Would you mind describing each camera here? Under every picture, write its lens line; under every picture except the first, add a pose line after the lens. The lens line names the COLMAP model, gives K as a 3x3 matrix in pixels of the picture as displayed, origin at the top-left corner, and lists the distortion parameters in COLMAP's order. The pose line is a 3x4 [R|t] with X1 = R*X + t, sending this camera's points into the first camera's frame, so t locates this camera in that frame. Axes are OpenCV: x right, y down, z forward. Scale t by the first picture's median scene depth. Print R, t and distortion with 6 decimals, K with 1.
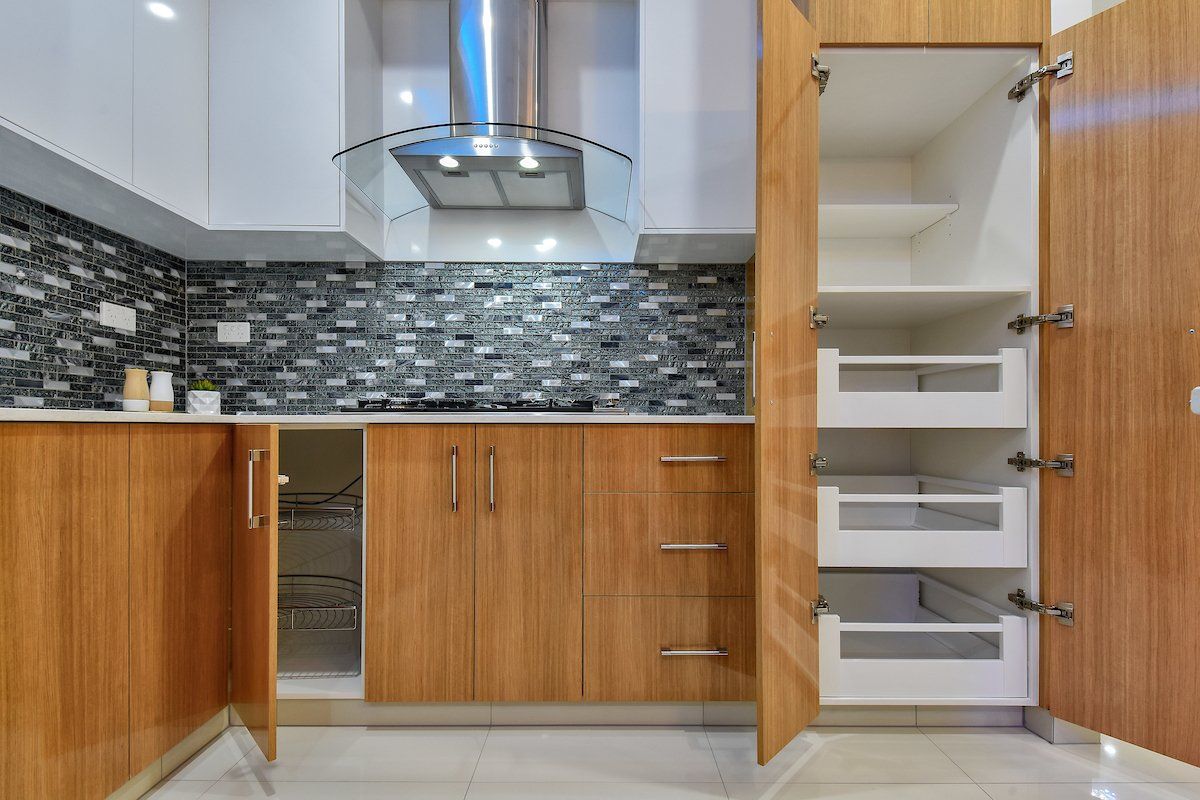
lens RADIAL K [[527.5, 0, 599.3], [0, 527.5, 425.4], [0, 0, 1]] dist [0.037973, -0.018990]
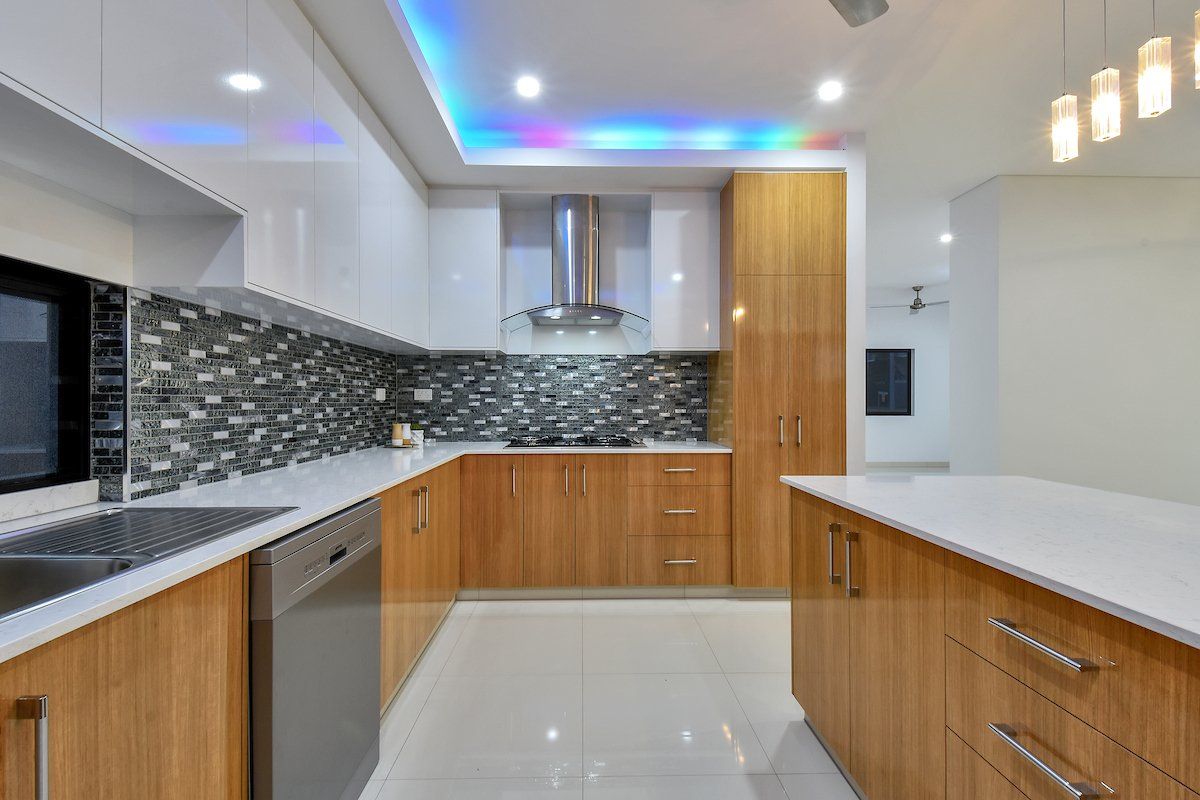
lens RADIAL K [[519.3, 0, 593.2], [0, 519.3, 399.0], [0, 0, 1]] dist [0.034729, -0.018237]
pose [[0.999829, -0.001495, 0.018419, -0.144738], [0.001526, 0.999997, -0.001677, -0.154857], [-0.018417, 0.001705, 0.999829, -0.758235]]
